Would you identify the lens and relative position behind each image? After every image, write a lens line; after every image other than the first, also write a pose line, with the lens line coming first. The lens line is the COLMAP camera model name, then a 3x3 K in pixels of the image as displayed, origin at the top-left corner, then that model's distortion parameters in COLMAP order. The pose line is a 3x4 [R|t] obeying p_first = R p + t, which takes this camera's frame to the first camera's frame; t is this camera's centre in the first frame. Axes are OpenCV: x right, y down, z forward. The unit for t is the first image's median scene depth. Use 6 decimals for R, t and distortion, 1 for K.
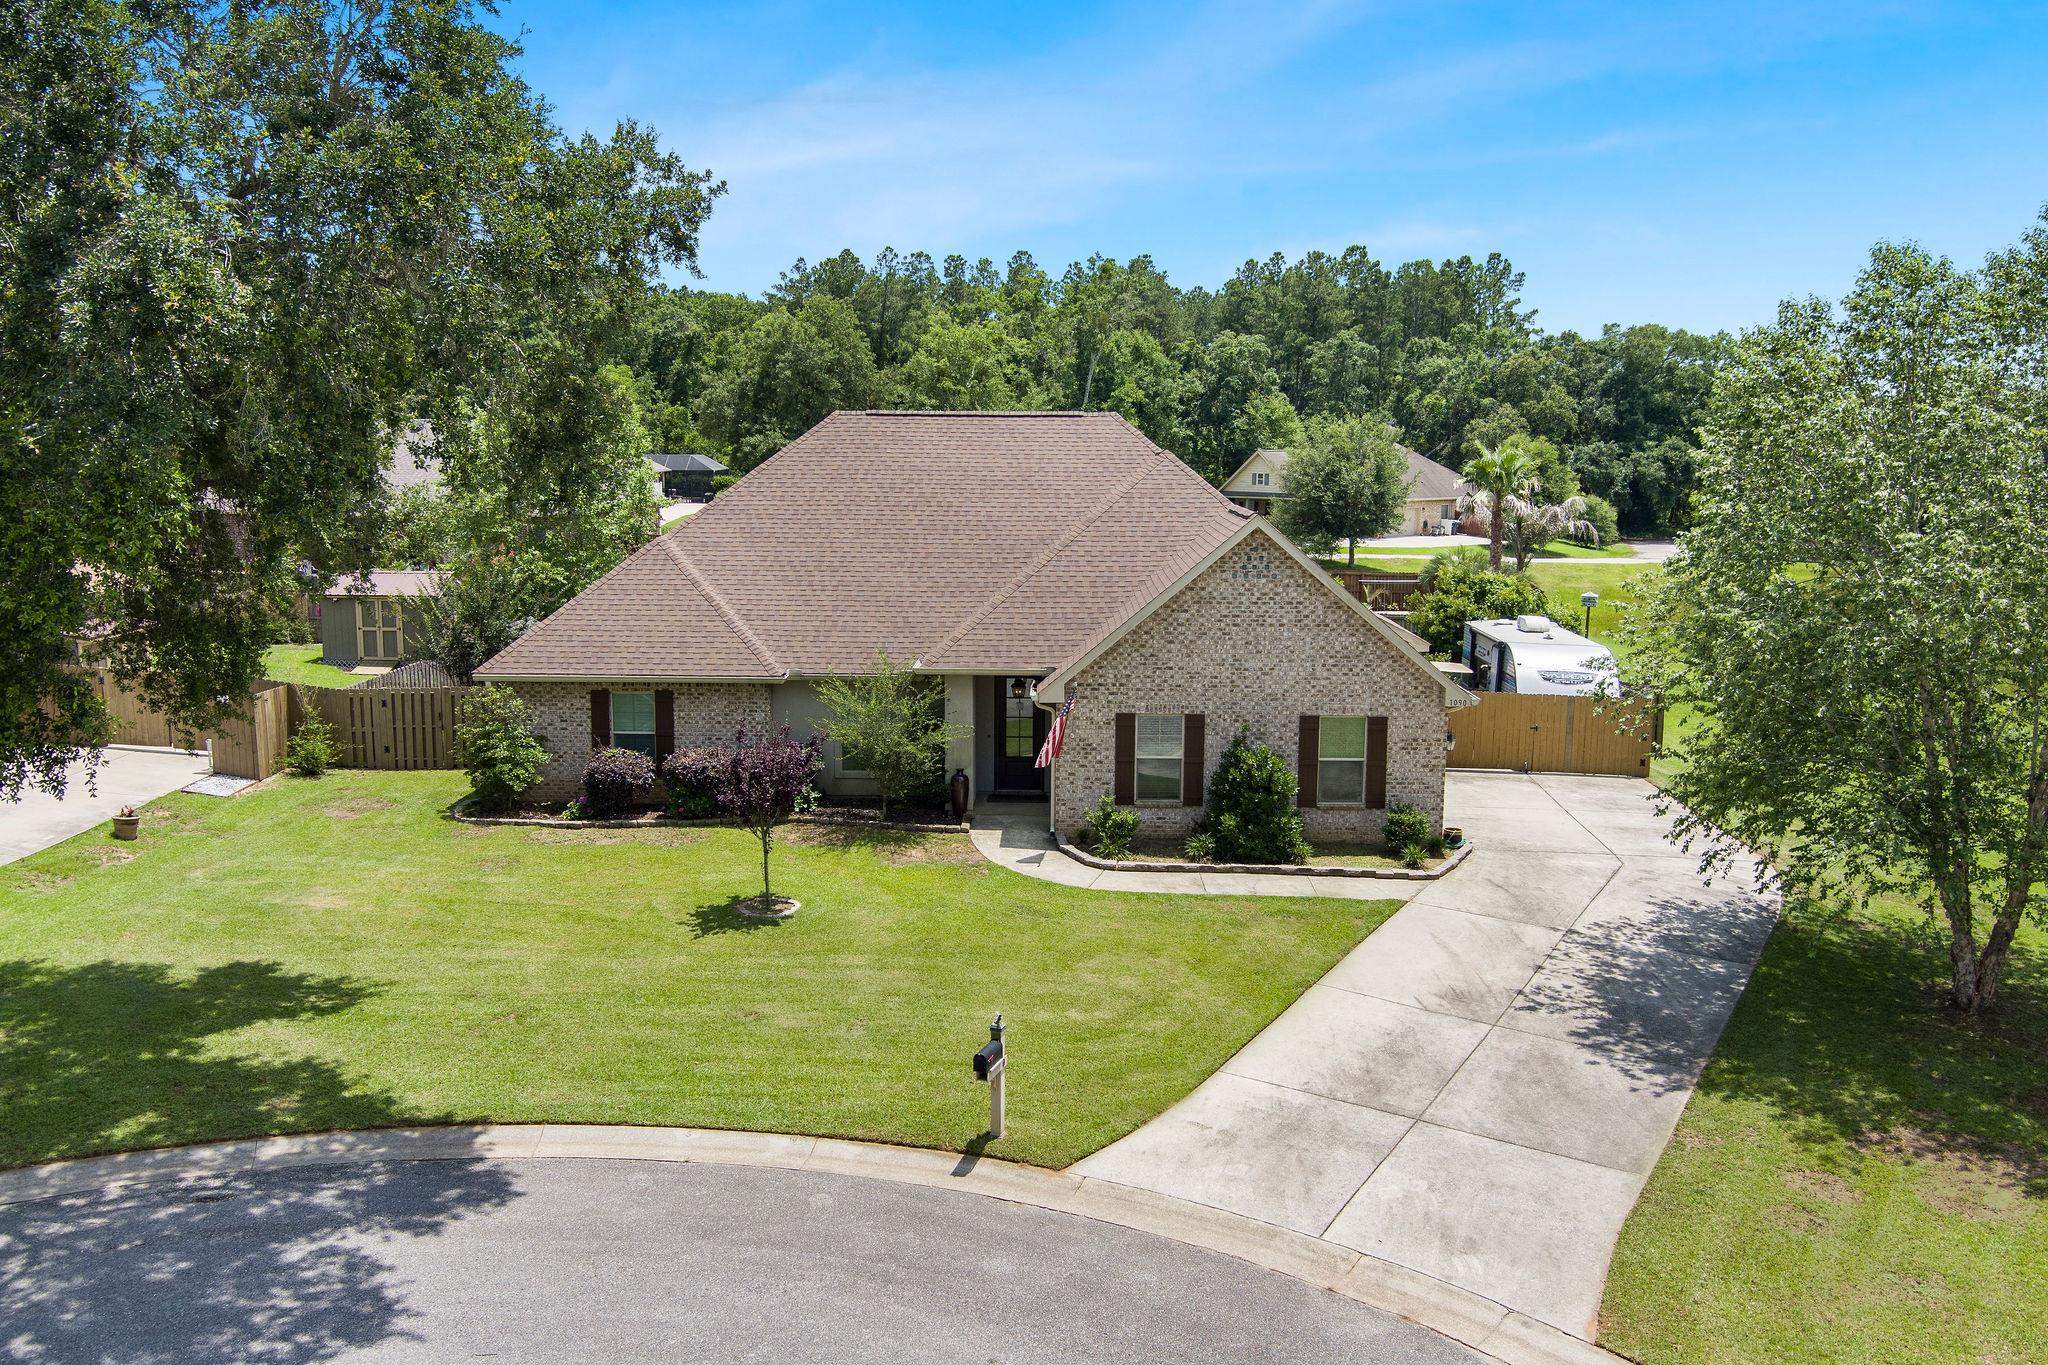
lens RADIAL K [[1819.5, 0, 1027.2], [0, 1819.5, 684.4], [0, 0, 1]] dist [-0.064540, -0.001768]
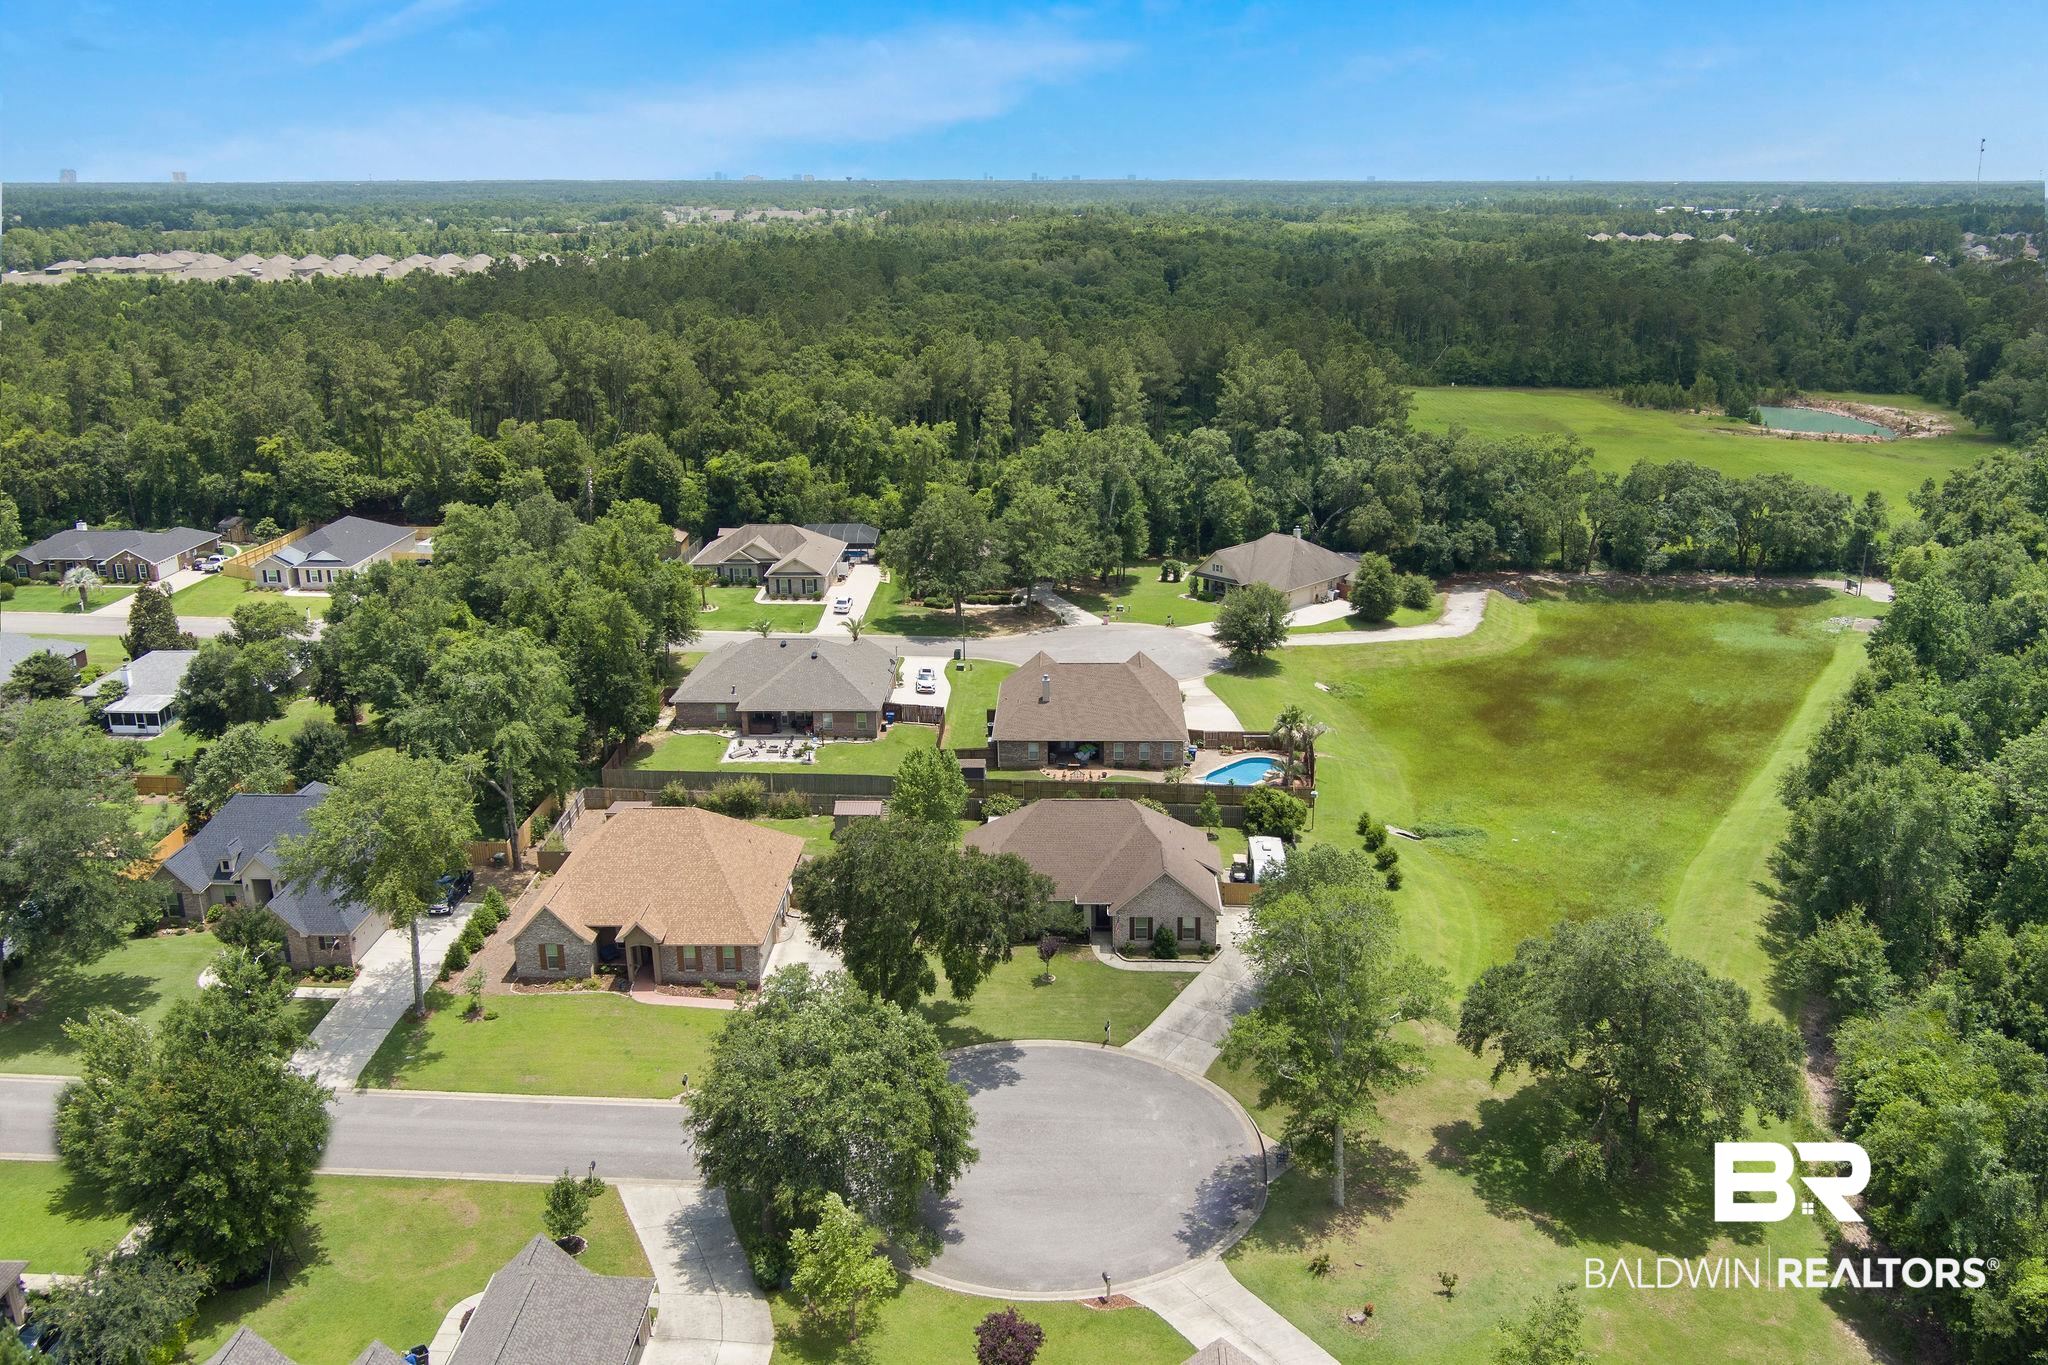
lens RADIAL K [[1819.5, 0, 1025.7], [0, 1819.5, 678.3], [0, 0, 1]] dist [-0.064540, -0.001768]
pose [[0.999714, -0.019665, -0.013611, -0.110435], [0.021330, 0.990540, 0.135557, -1.025888], [0.010817, -0.135808, 0.990676, -2.776643]]
